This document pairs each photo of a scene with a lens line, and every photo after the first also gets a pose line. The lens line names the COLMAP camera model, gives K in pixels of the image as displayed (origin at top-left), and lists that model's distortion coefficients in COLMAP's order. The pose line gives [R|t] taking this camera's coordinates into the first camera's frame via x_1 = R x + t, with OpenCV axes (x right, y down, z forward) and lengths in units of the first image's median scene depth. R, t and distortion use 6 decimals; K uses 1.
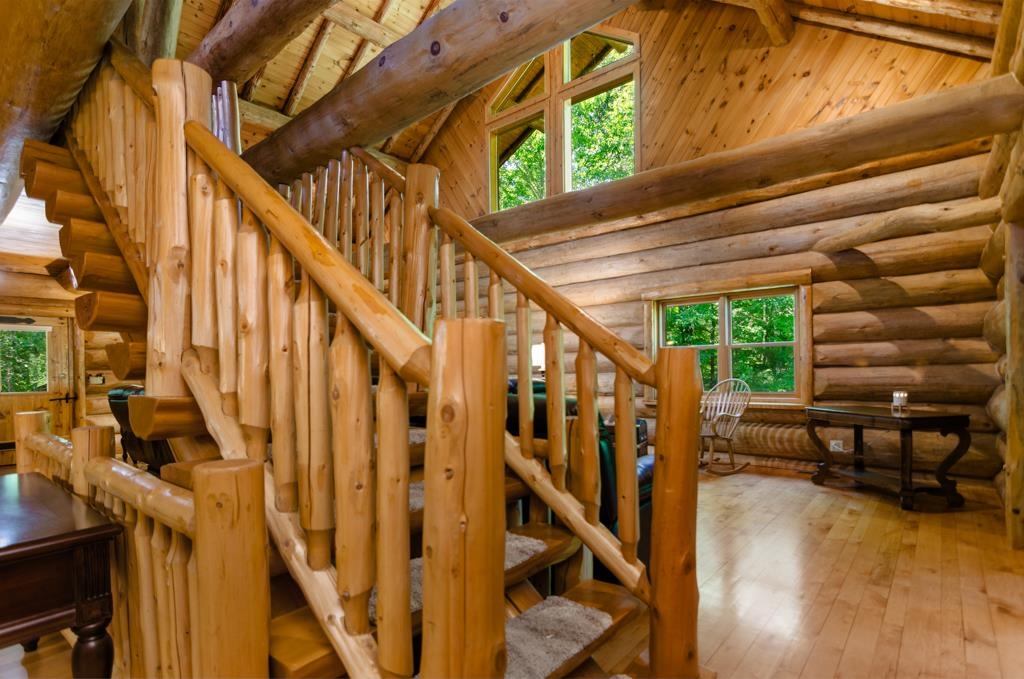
lens RADIAL K [[519.0, 0, 512.5], [0, 519.0, 374.5], [0, 0, 1]] dist [-0.004010, -0.000846]
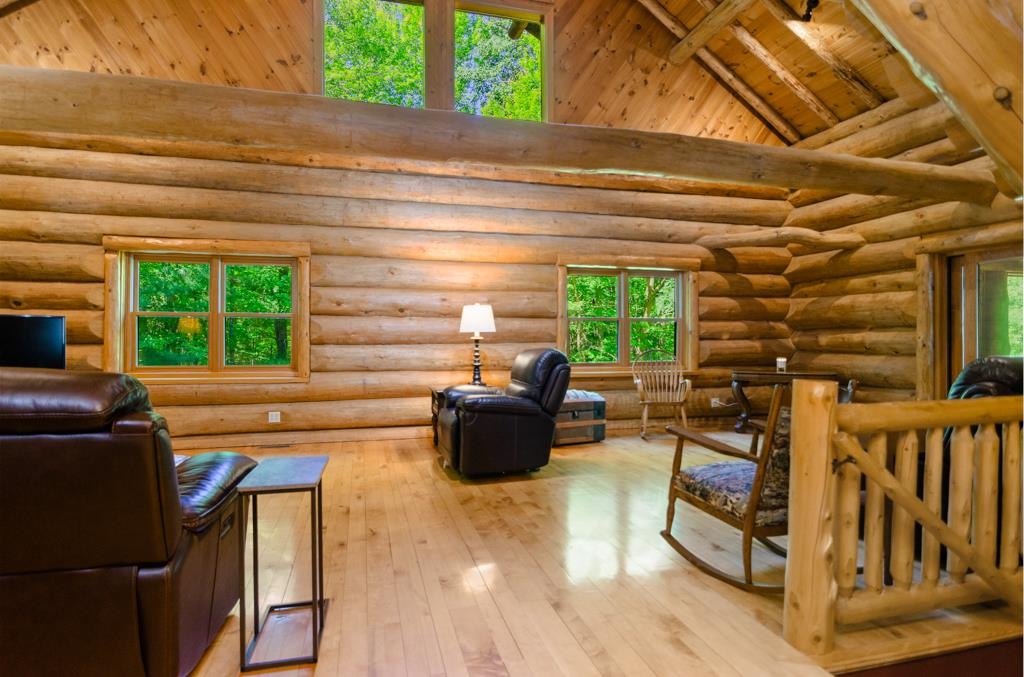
lens RADIAL K [[545.7, 0, 507.5], [0, 545.7, 340.0], [0, 0, 1]] dist [-0.002487, 0.000359]
pose [[0.575989, 0.017069, 0.817279, -0.726426], [0.000241, 0.999778, -0.021050, 0.013816], [-0.817457, 0.012322, 0.575858, 0.630694]]
